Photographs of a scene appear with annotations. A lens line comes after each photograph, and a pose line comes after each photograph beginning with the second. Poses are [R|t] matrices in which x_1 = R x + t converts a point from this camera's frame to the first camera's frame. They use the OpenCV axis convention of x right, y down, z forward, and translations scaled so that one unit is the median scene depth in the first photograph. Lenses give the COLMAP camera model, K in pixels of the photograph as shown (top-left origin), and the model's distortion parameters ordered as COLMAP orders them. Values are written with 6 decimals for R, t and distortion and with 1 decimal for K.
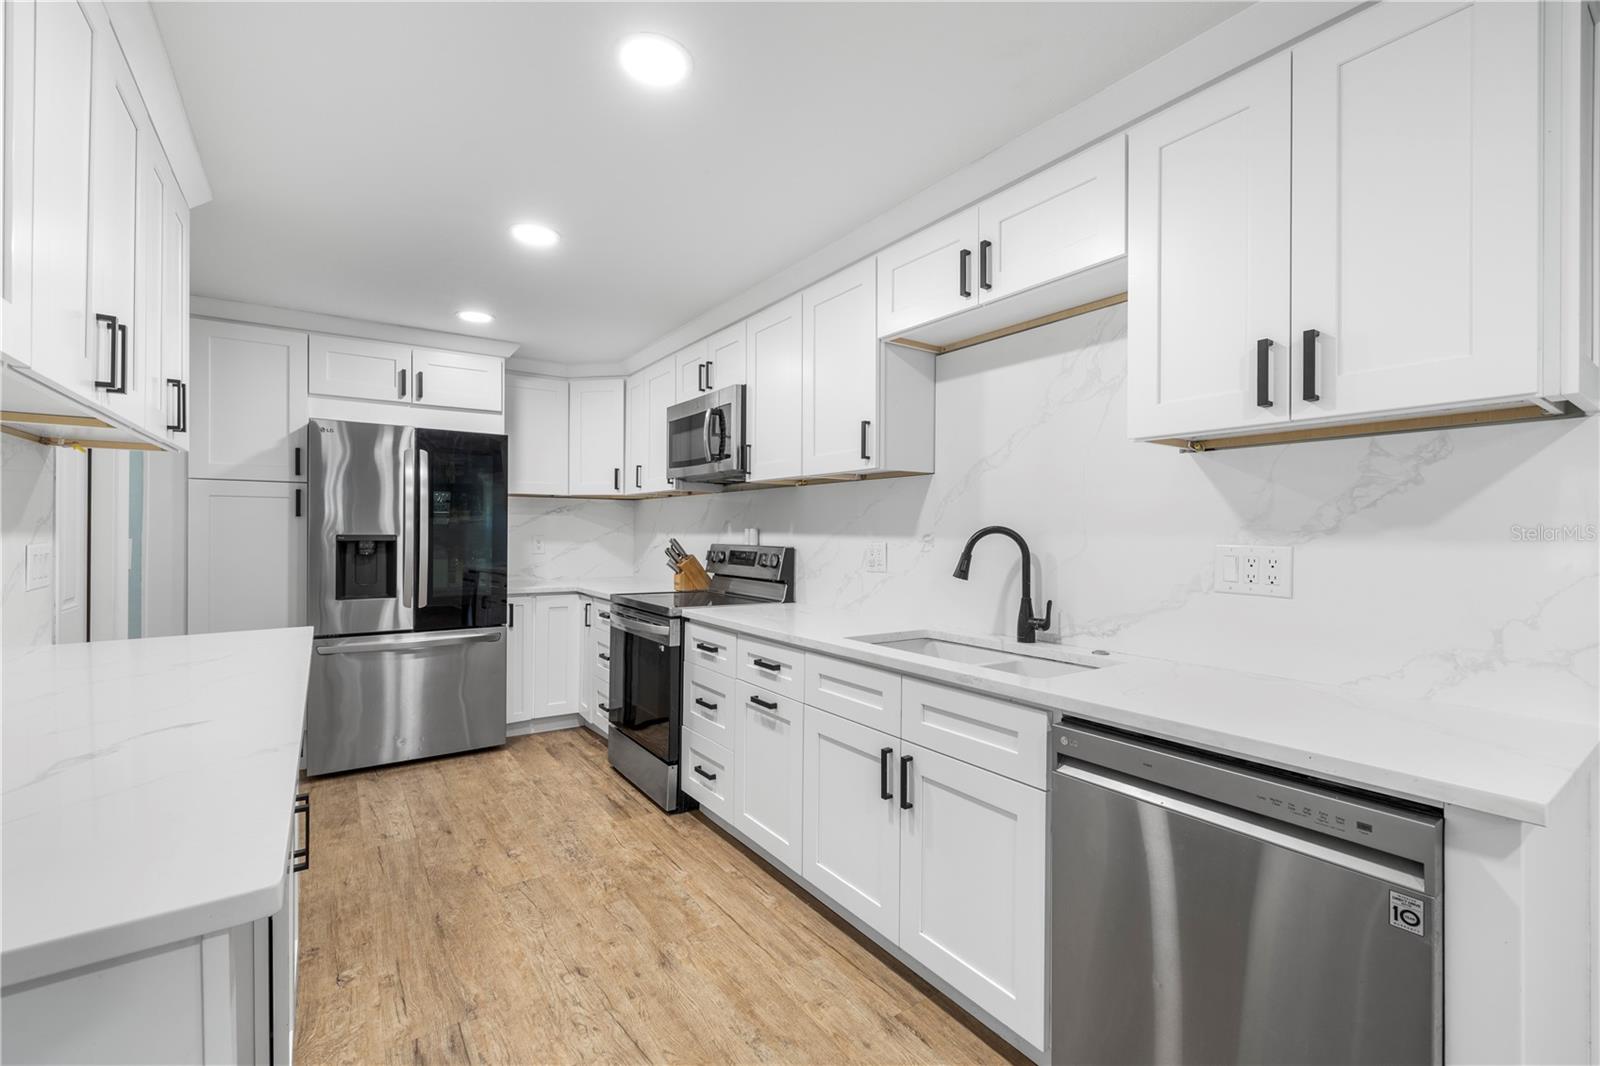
lens RADIAL K [[677.6, 0, 790.4], [0, 677.6, 536.6], [0, 0, 1]] dist [0.003337, 0.000029]
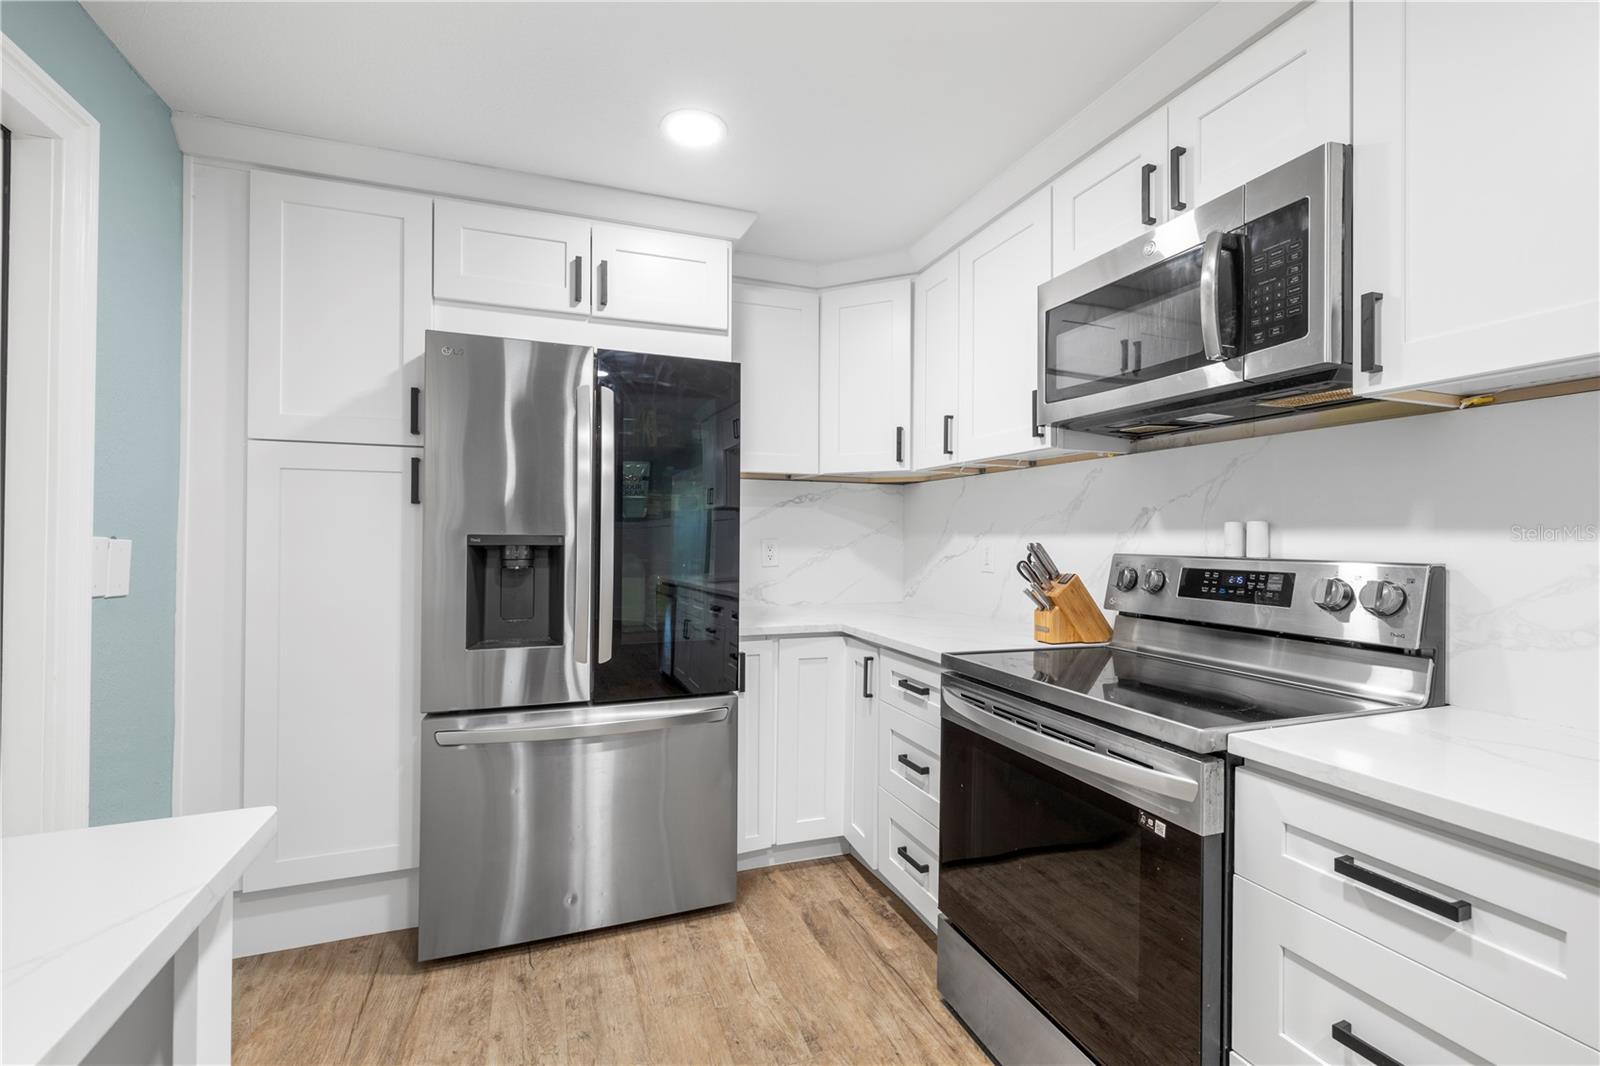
lens RADIAL K [[677.6, 0, 796.3], [0, 677.6, 536.1], [0, 0, 1]] dist [0.003337, 0.000029]
pose [[0.971240, -0.000102, -0.238102, -0.259707], [-0.002223, 0.999952, -0.009495, 0.003232], [0.238091, 0.009752, 0.971194, 0.503327]]
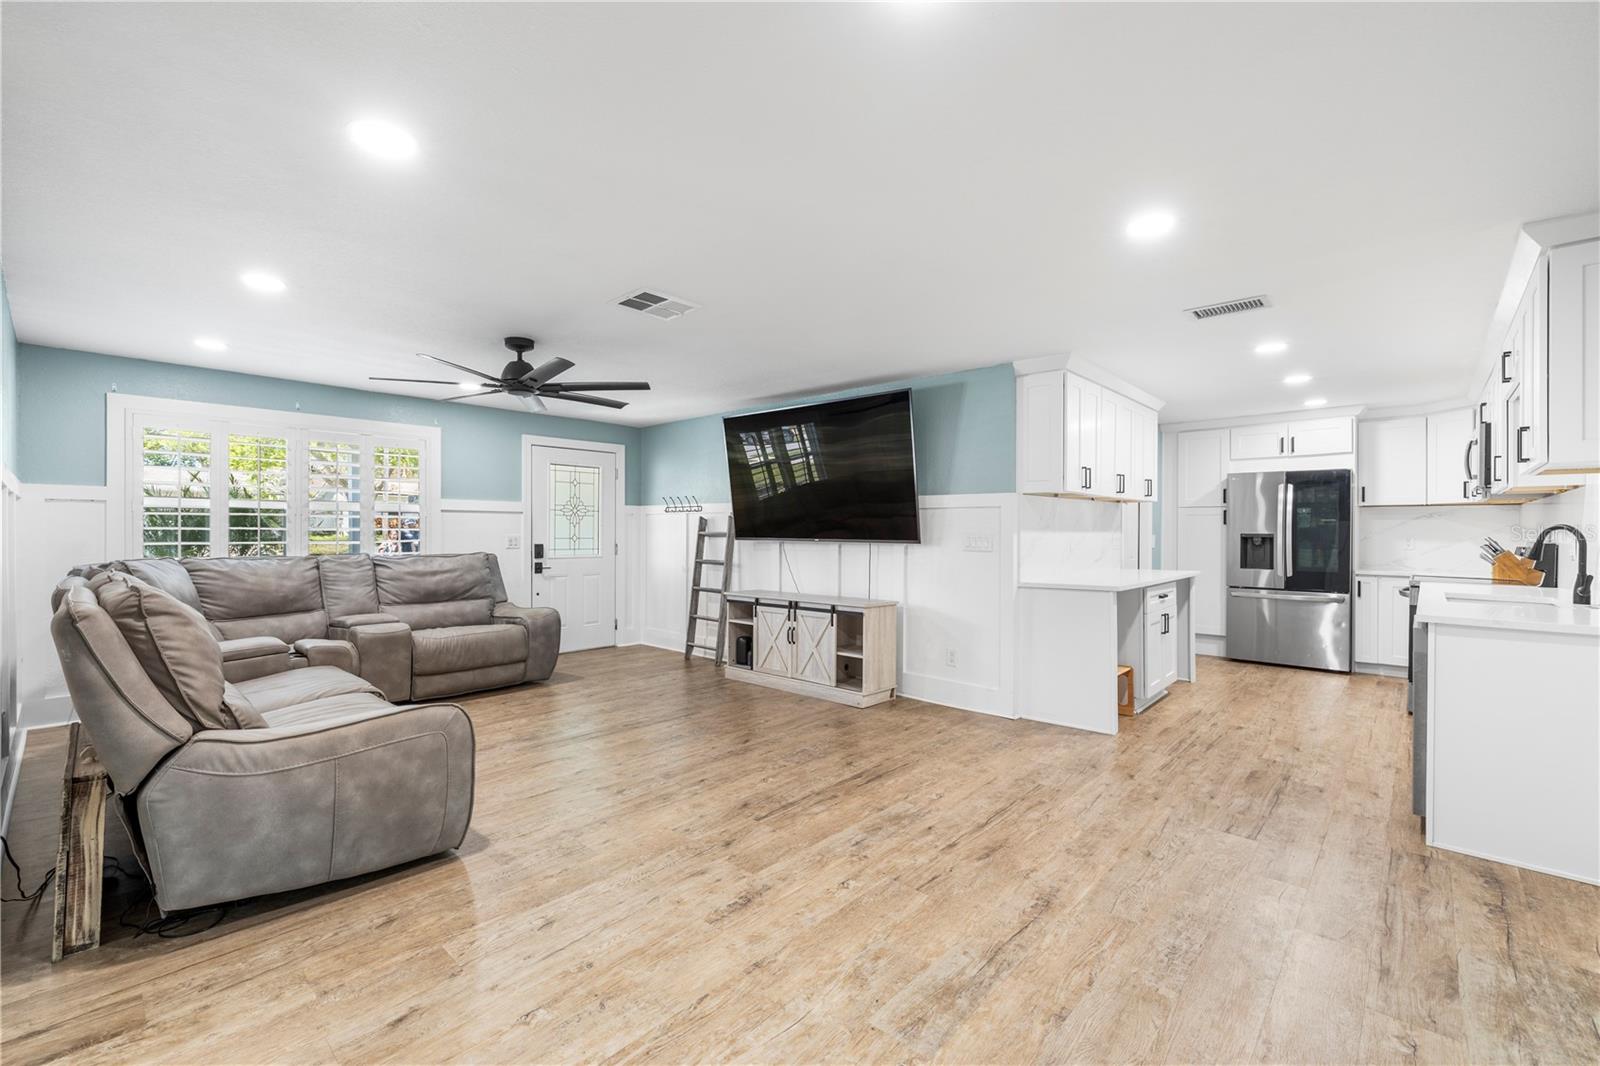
lens RADIAL K [[677.6, 0, 805.4], [0, 677.6, 526.3], [0, 0, 1]] dist [0.003337, 0.000029]
pose [[0.238773, -0.012851, -0.970990, 0.852842], [-0.010975, 0.999813, -0.015931, 0.019593], [0.971013, 0.014460, 0.238587, -0.606841]]
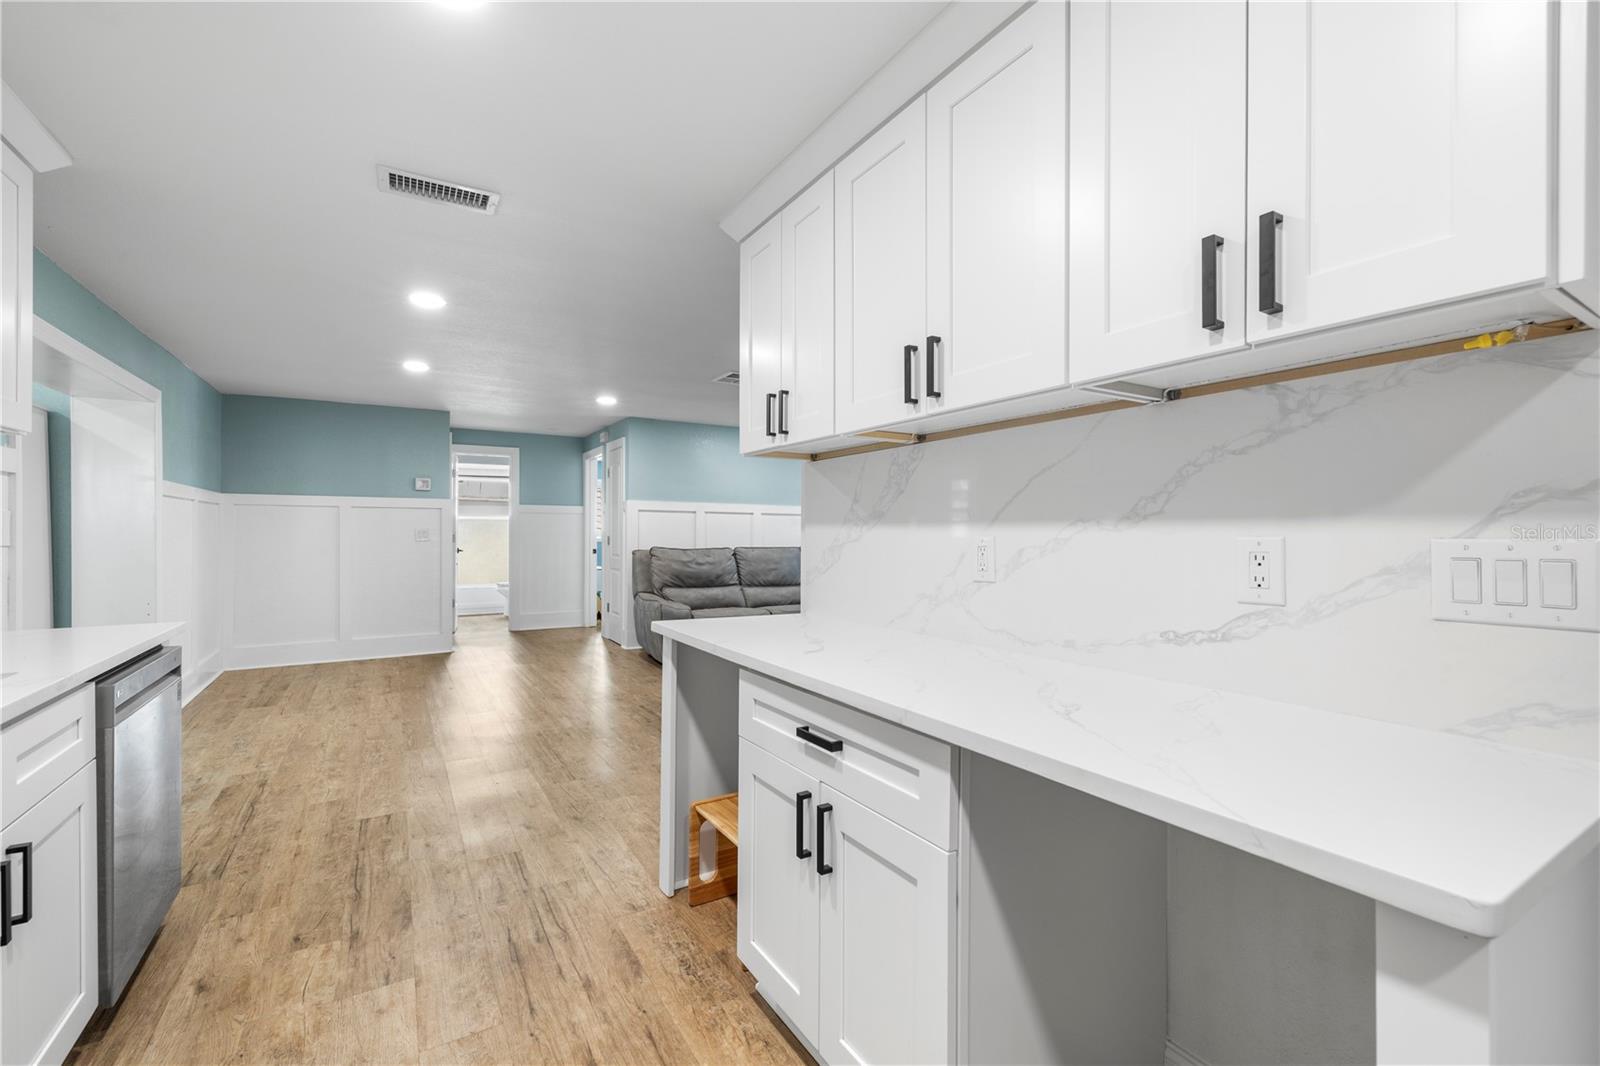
lens RADIAL K [[677.6, 0, 800.2], [0, 677.6, 532.9], [0, 0, 1]] dist [0.003337, 0.000029]
pose [[-0.998789, -0.010807, 0.047991, -0.318719], [-0.010288, 0.999886, 0.011042, 0.002565], [-0.048105, 0.010535, -0.998787, 0.835394]]
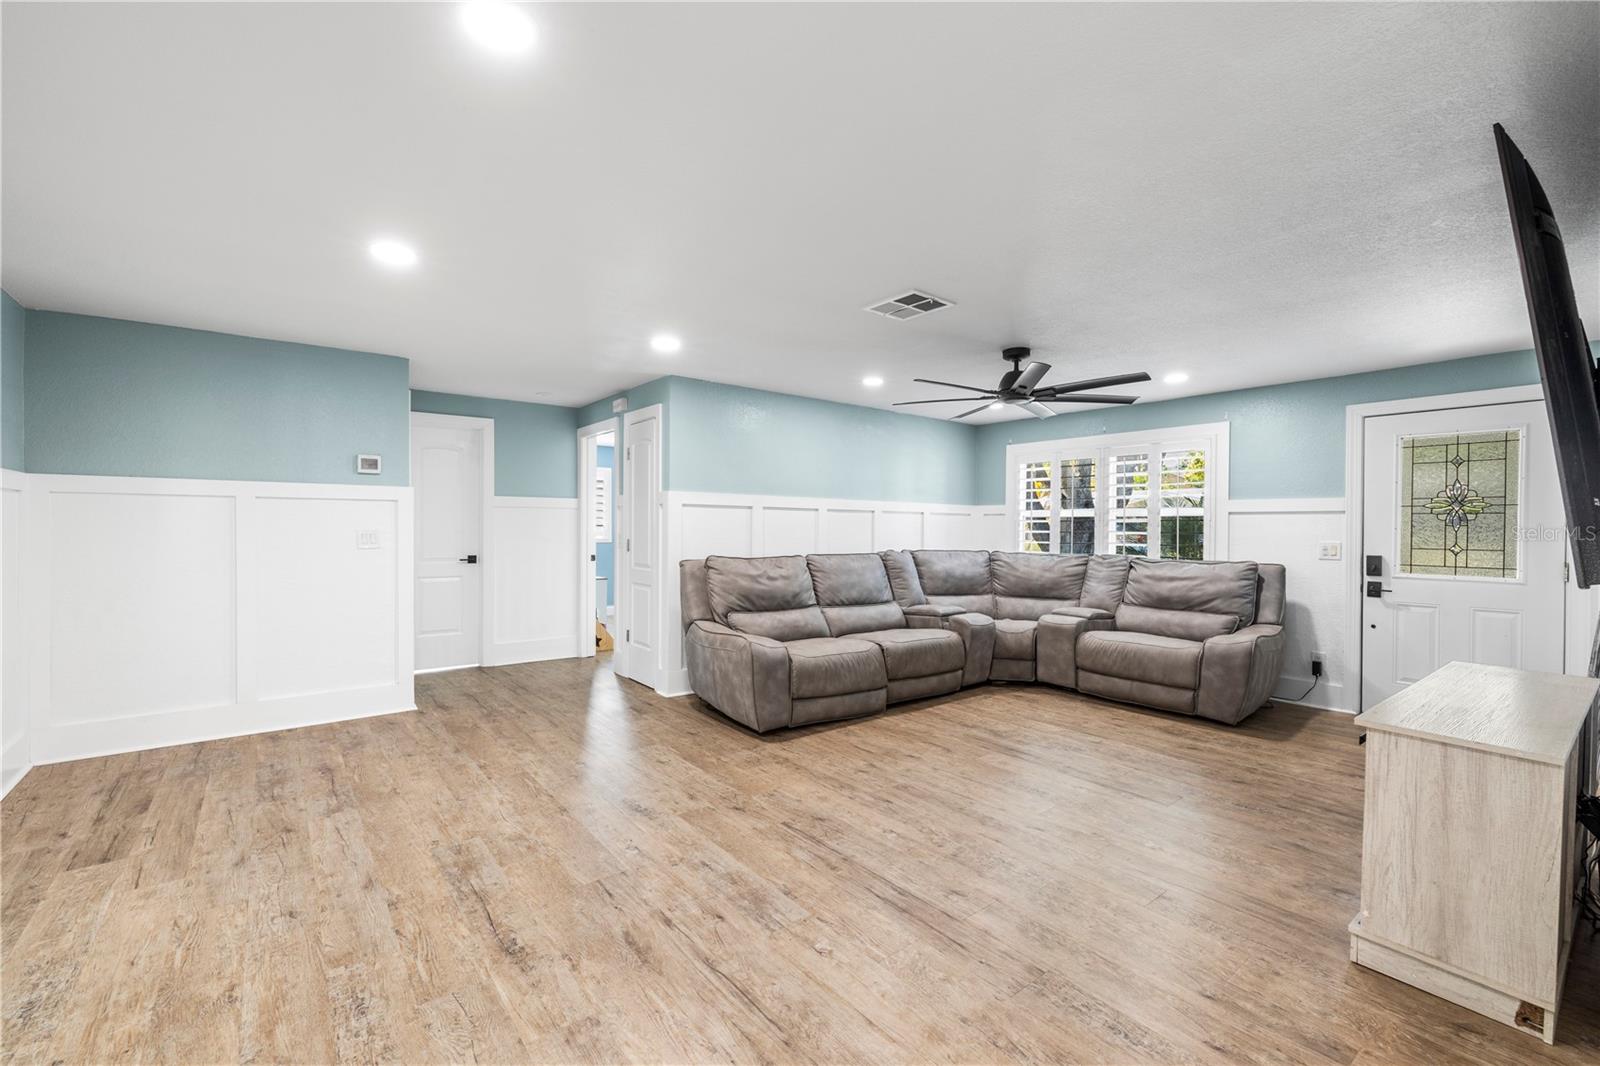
lens RADIAL K [[677.6, 0, 796.6], [0, 677.6, 530.4], [0, 0, 1]] dist [0.003337, 0.000029]
pose [[-0.997504, -0.012071, -0.069570, 0.096788], [-0.013146, 0.999801, 0.015021, -0.006898], [0.069374, 0.015898, -0.997464, 0.341119]]
